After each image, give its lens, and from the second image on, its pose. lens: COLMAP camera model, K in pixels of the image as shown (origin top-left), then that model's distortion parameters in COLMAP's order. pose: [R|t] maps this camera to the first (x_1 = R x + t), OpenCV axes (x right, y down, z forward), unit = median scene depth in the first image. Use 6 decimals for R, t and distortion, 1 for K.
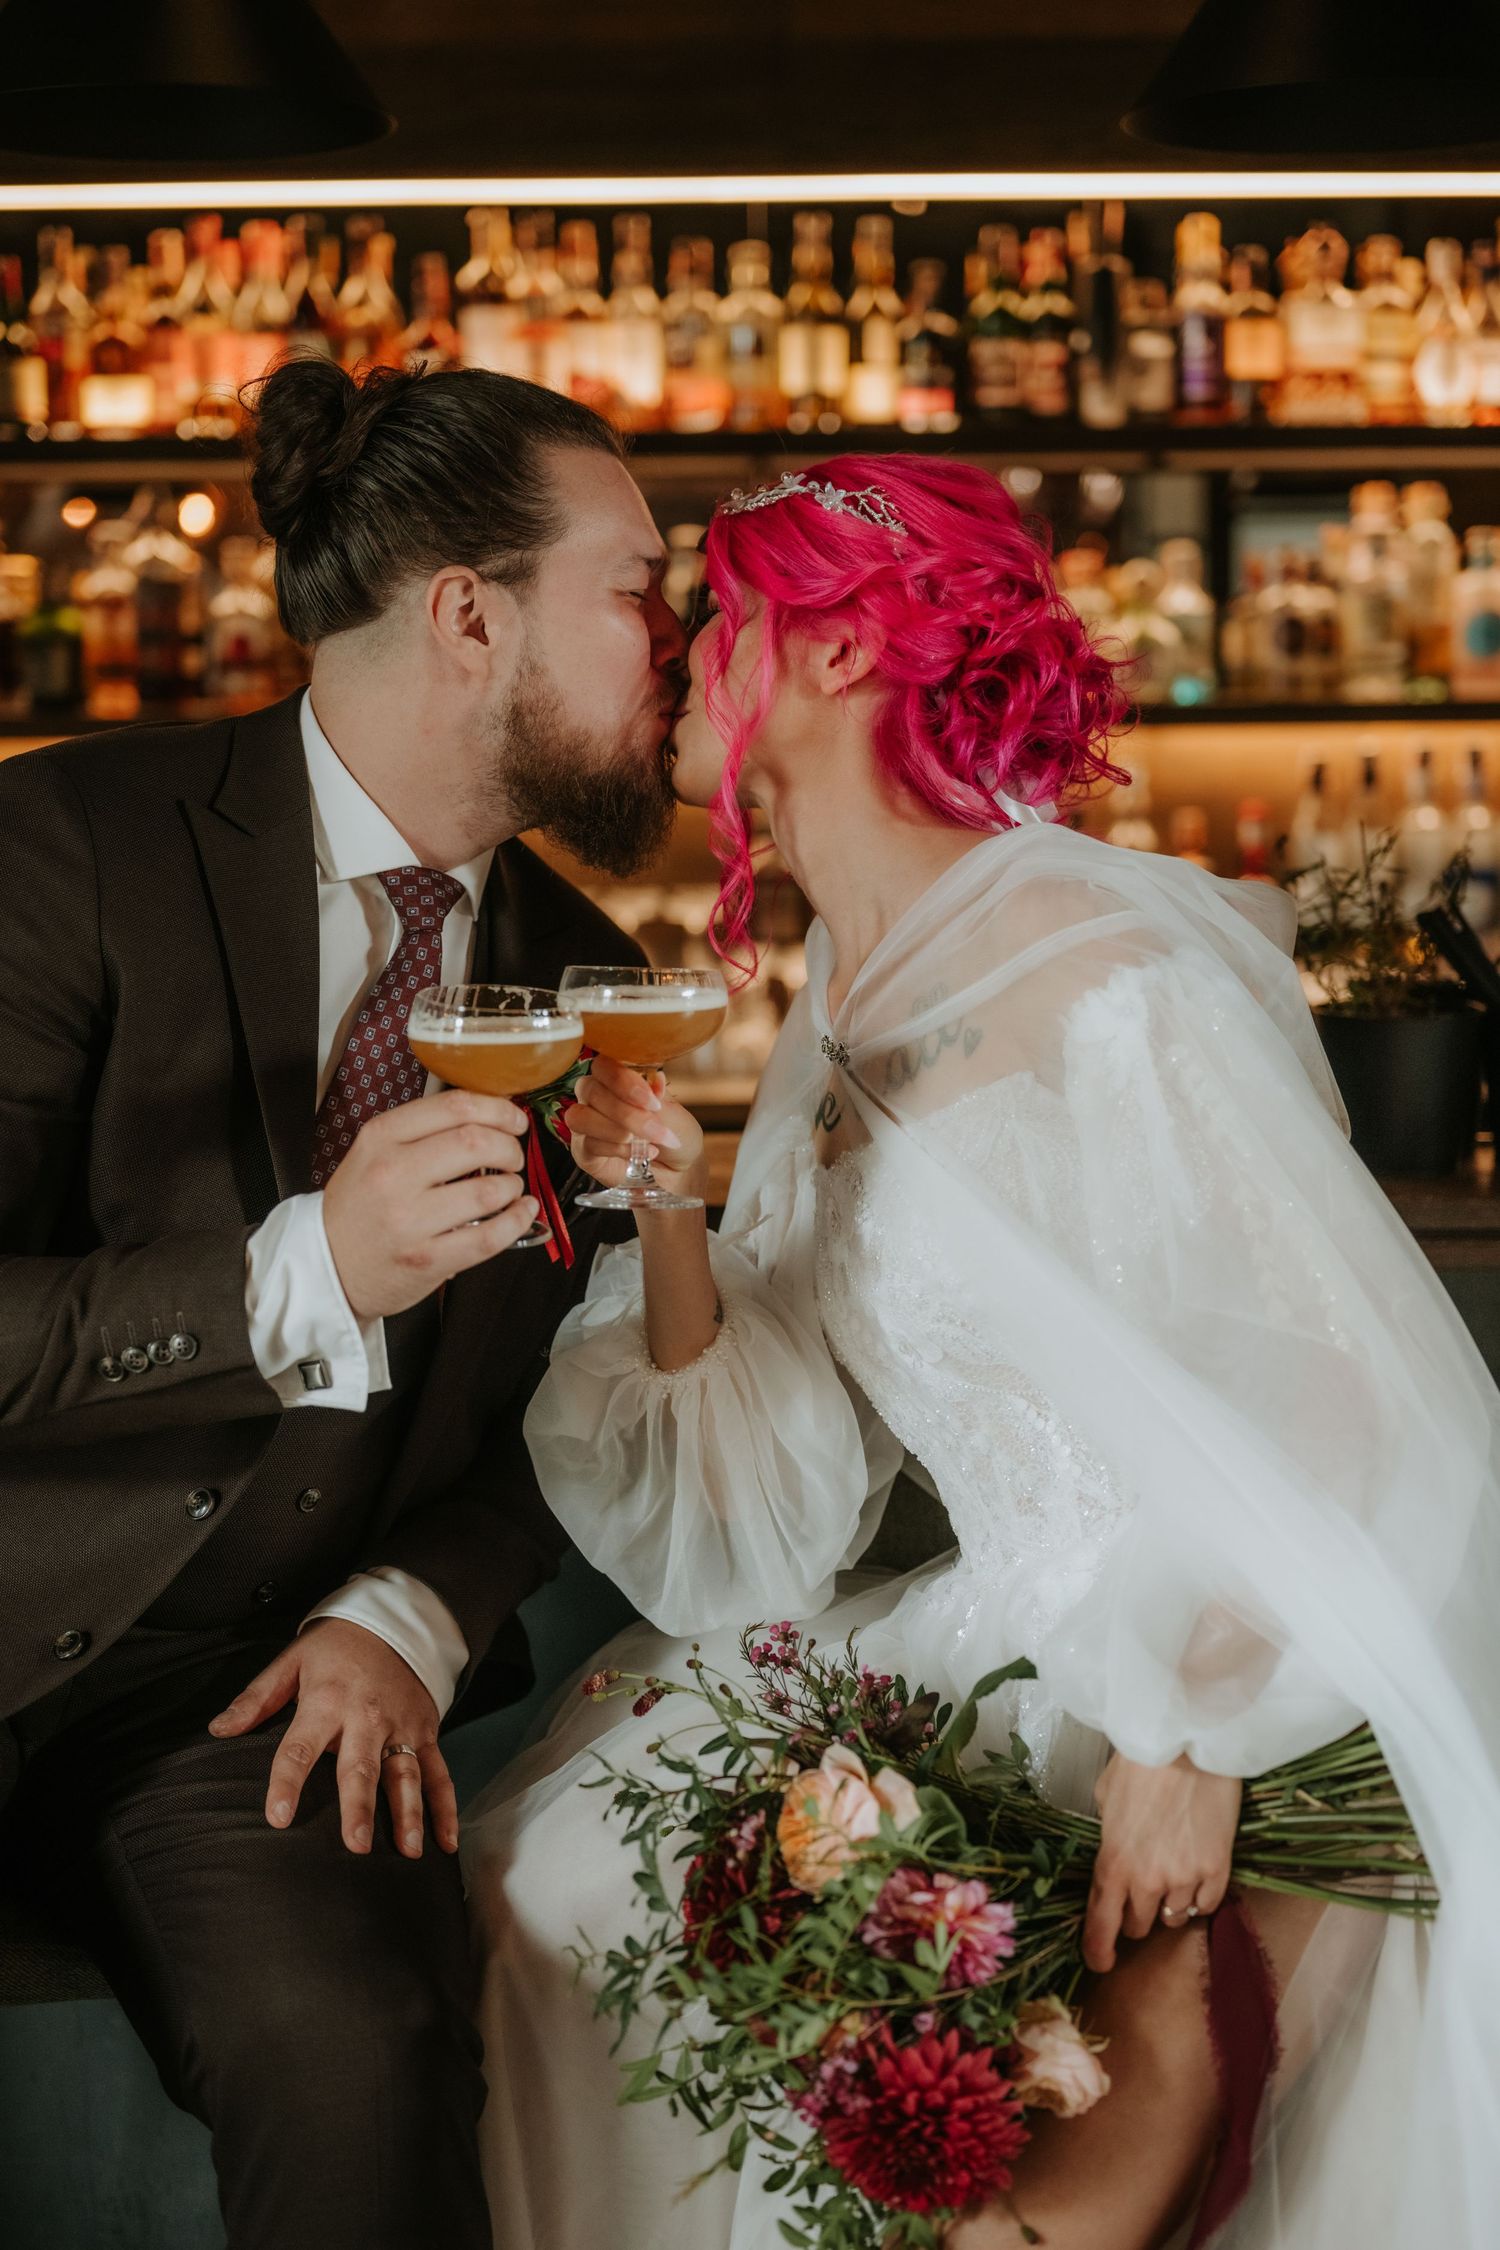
lens RADIAL K [[3334.8, 0, 749.7], [0, 3334.8, 1124.8], [0, 0, 1]] dist [-0.016240, 0.000000]
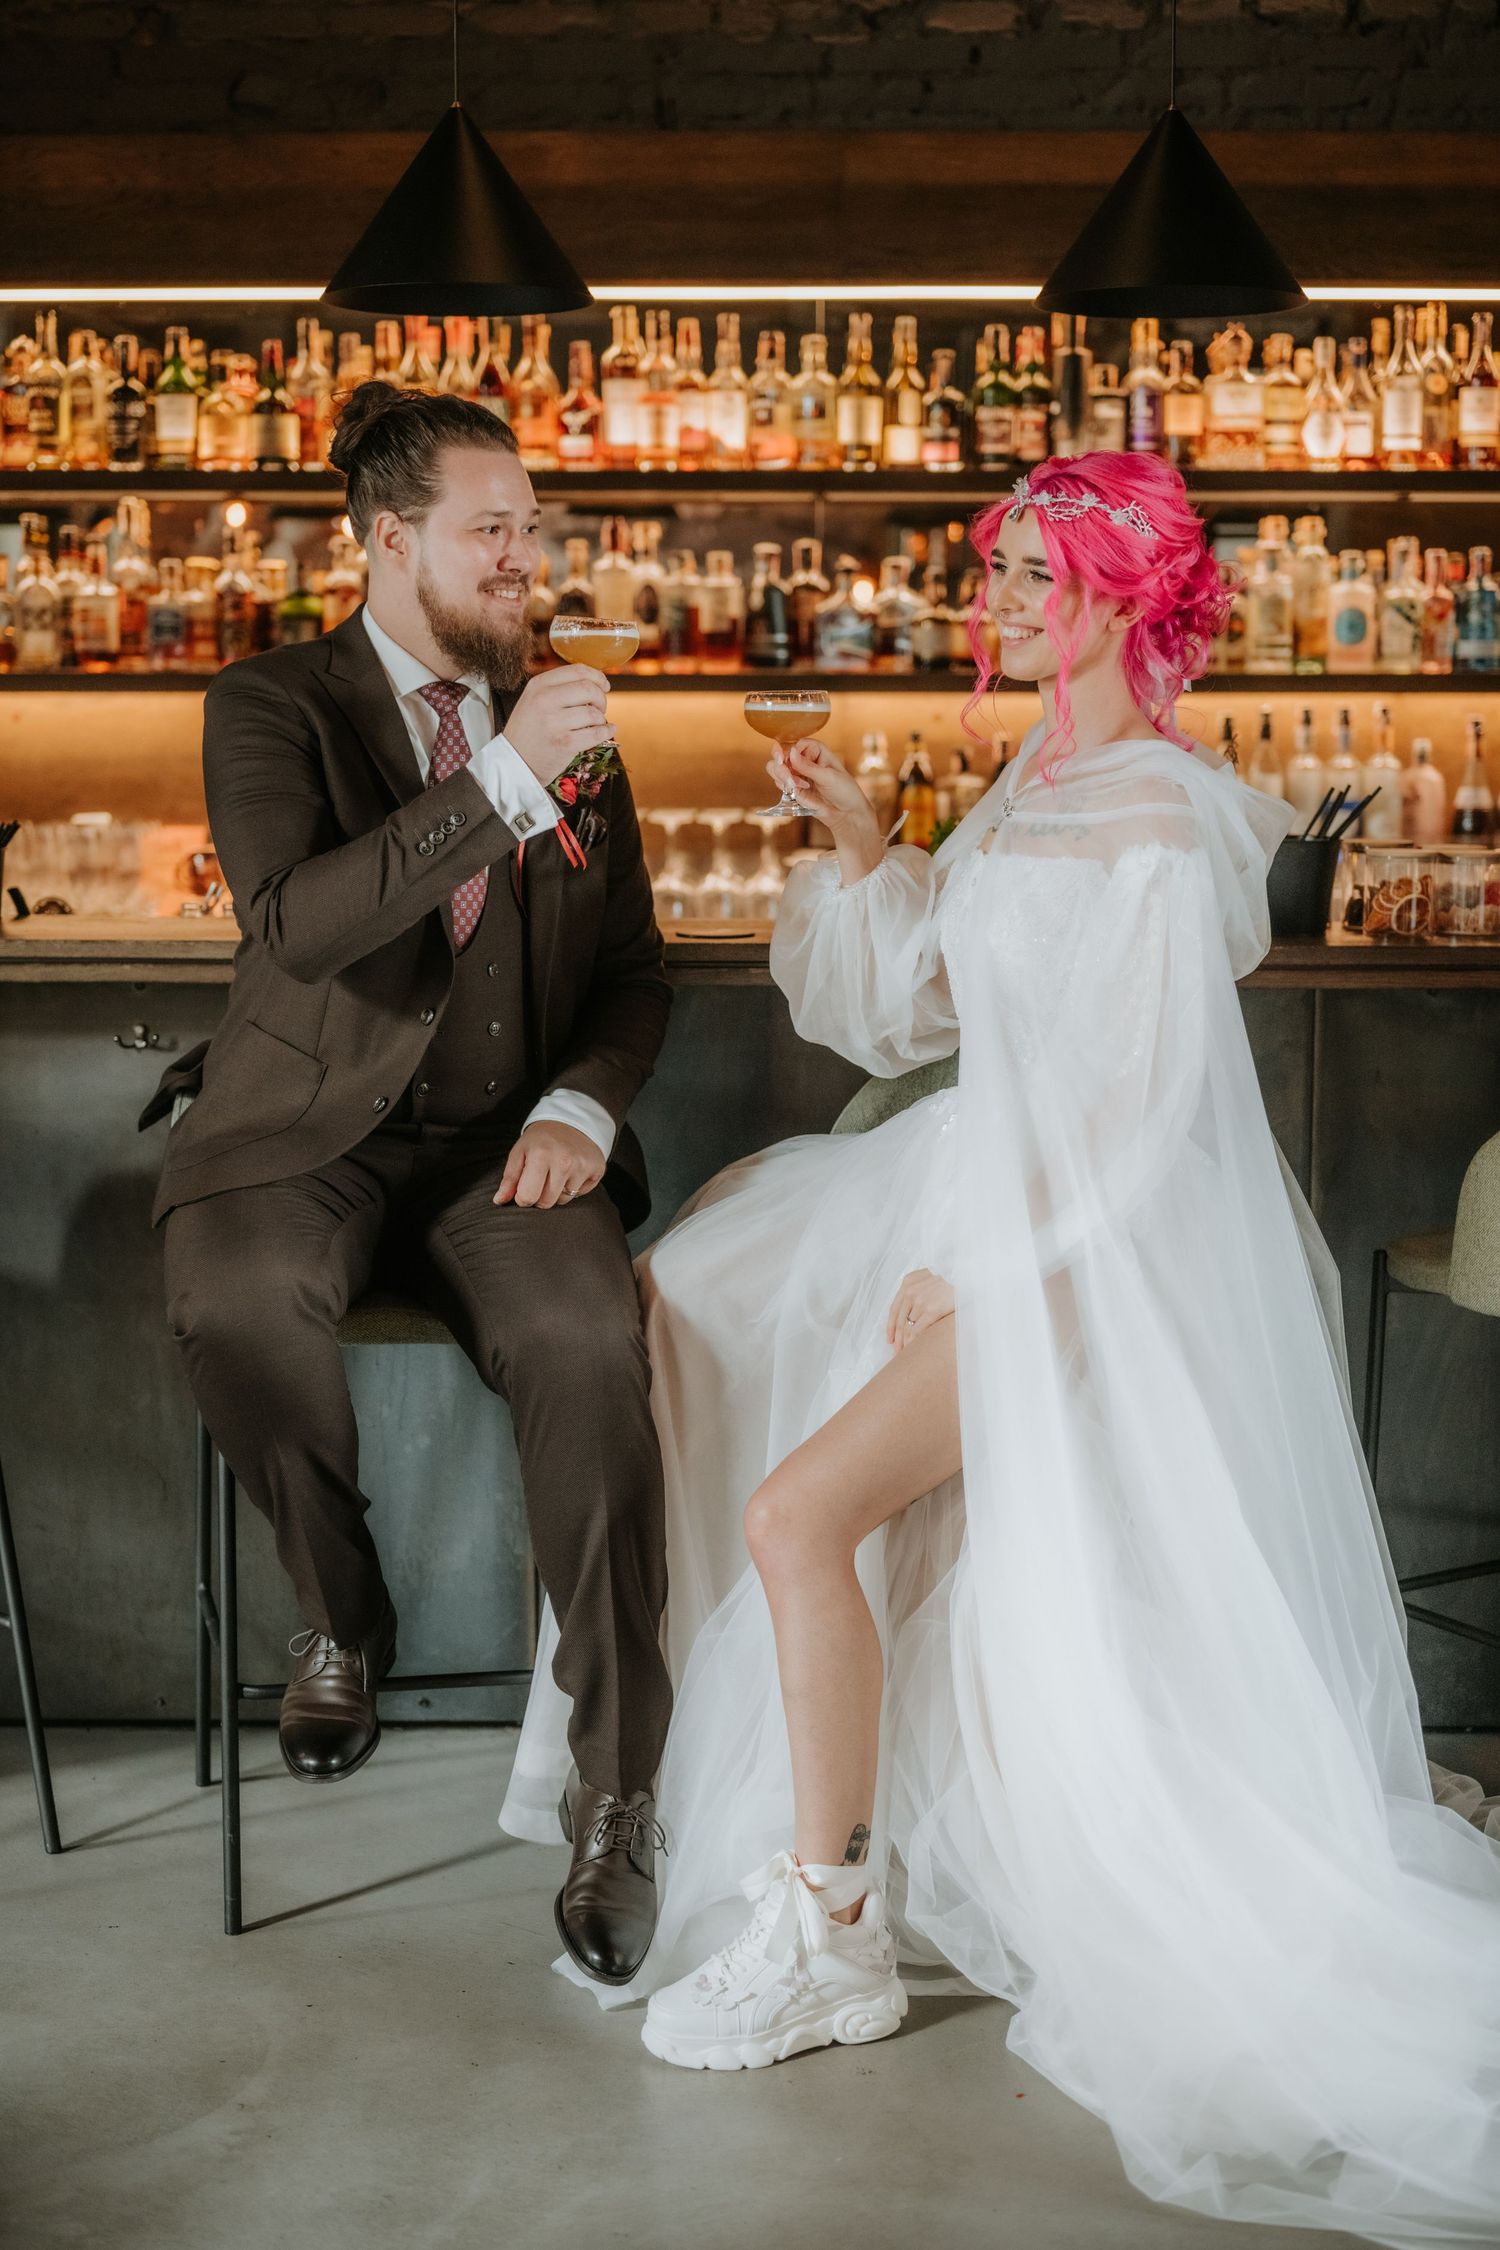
lens RADIAL K [[3334.8, 0, 735.4], [0, 3334.8, 1127.3], [0, 0, 1]] dist [-0.016240, 0.000000]
pose [[0.999605, 0.015105, -0.023716, 0.004992], [-0.015115, 0.999886, -0.000236, 0.061102], [0.023710, 0.000594, 0.999719, -0.364932]]
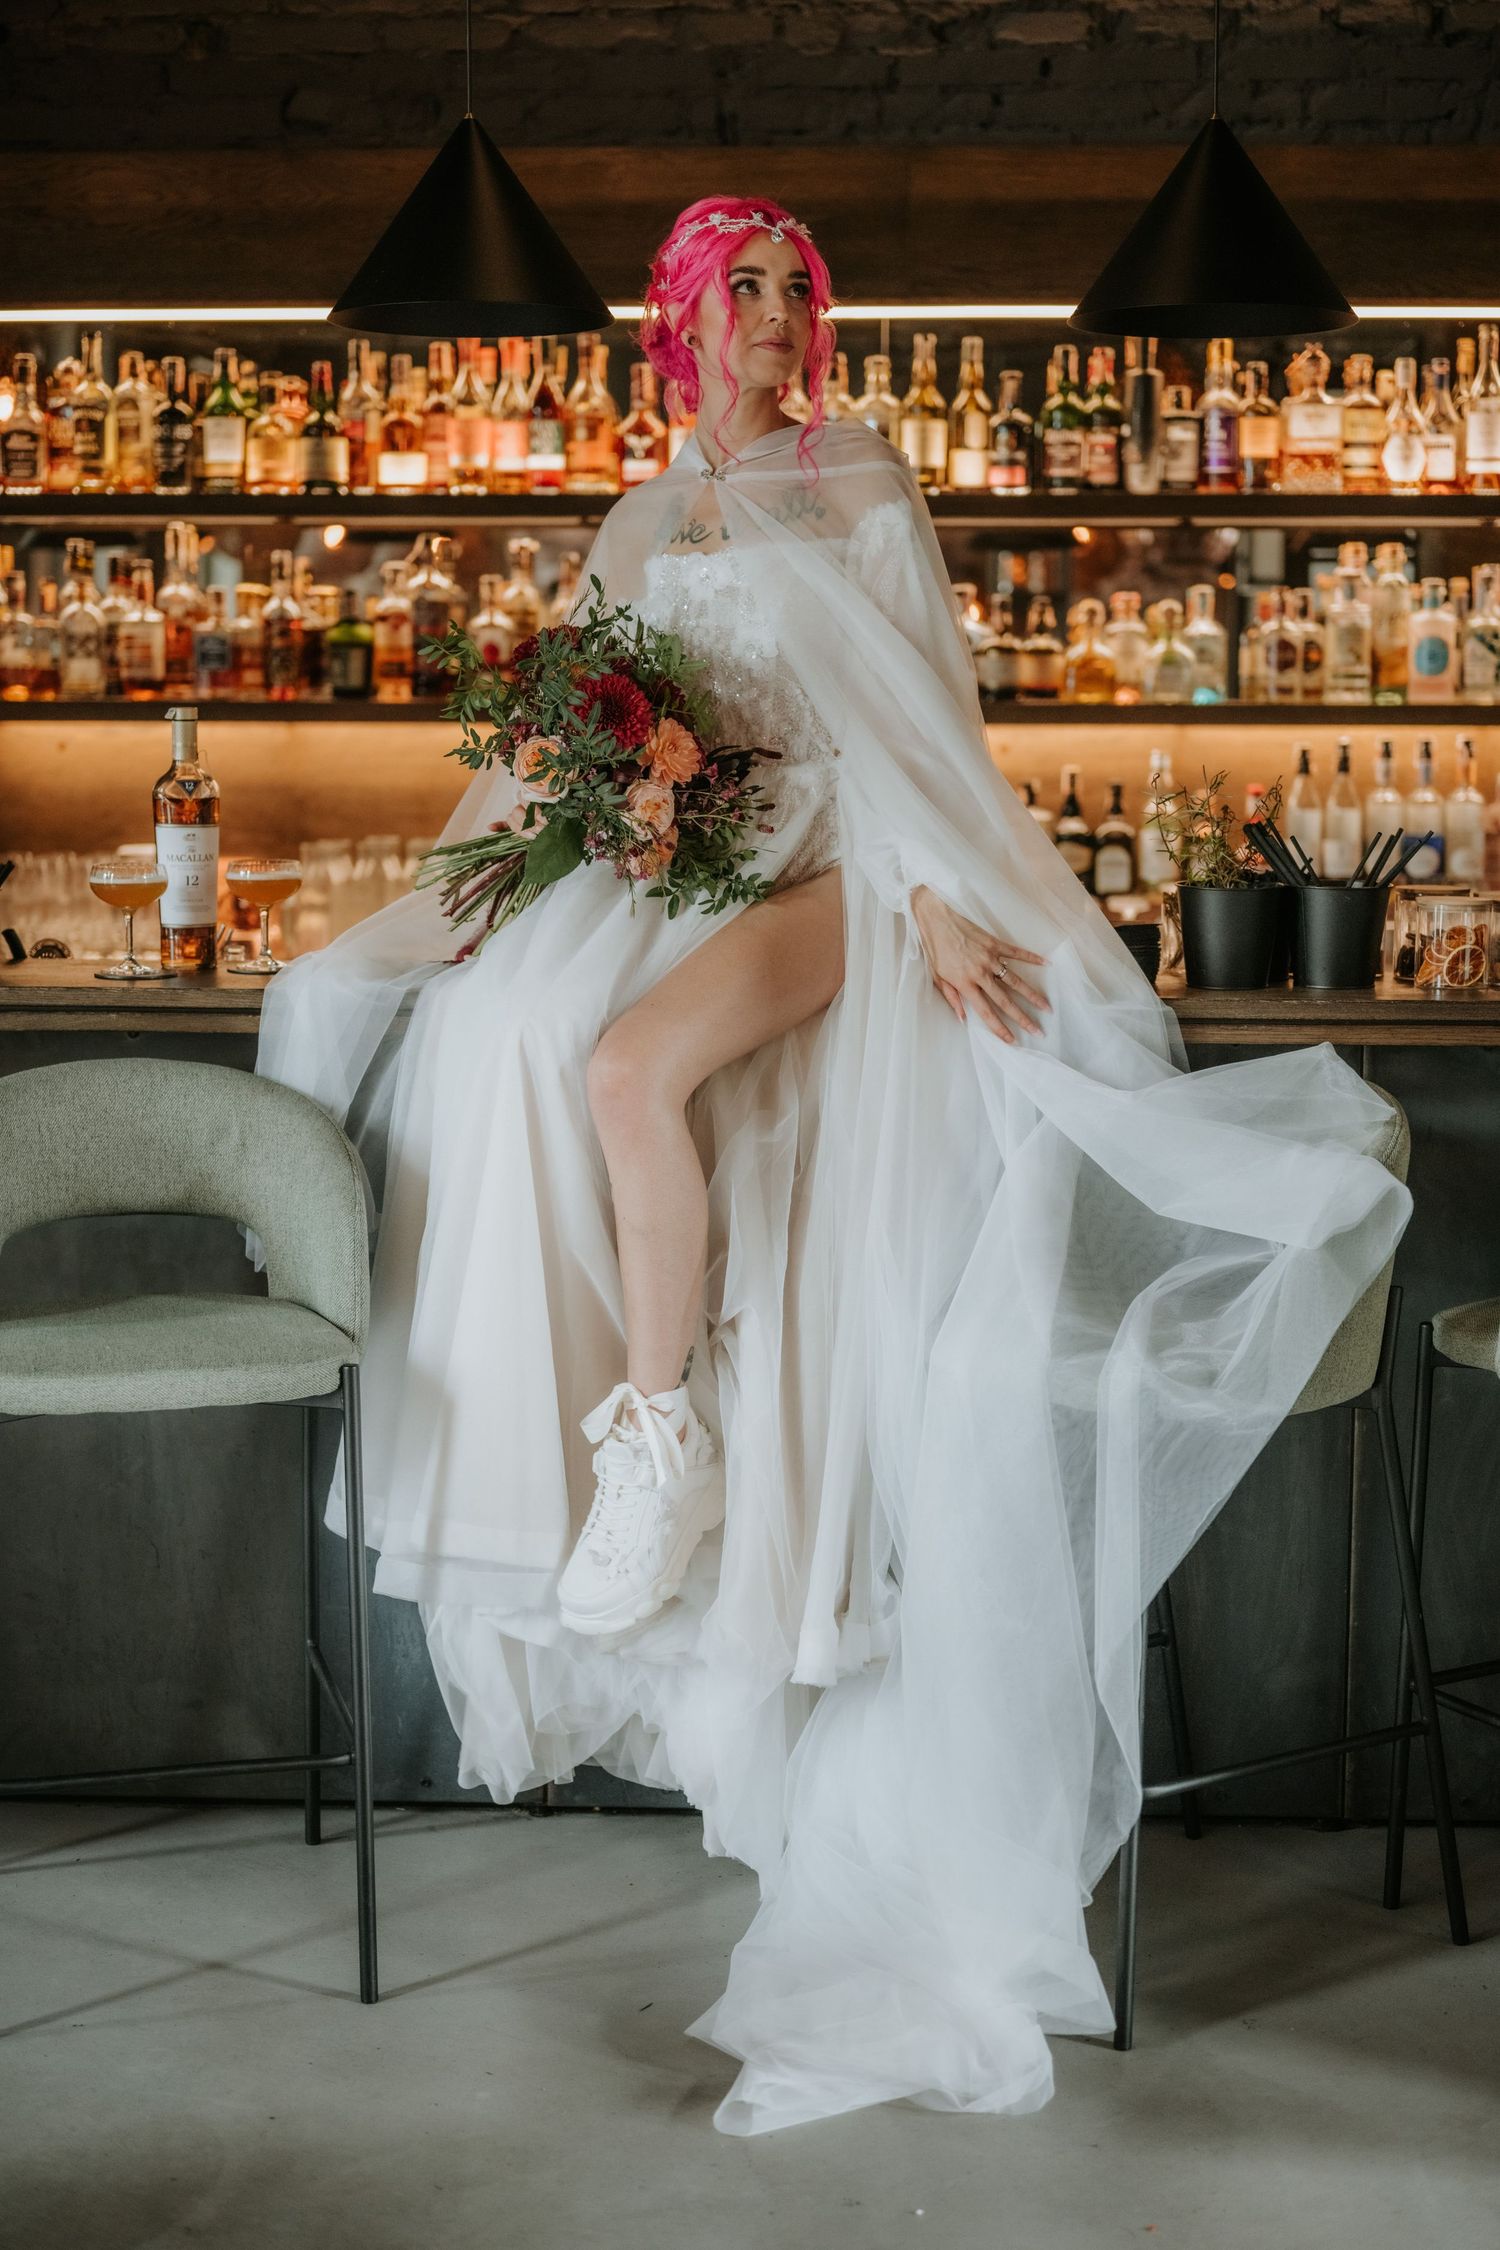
lens RADIAL K [[3334.8, 0, 761.1], [0, 3334.8, 1116.2], [0, 0, 1]] dist [-0.016240, 0.000000]
pose [[0.998253, 0.021147, -0.055178, 0.033048], [-0.021599, 0.999738, -0.007612, 0.049592], [0.055002, 0.008791, 0.998448, -0.324051]]
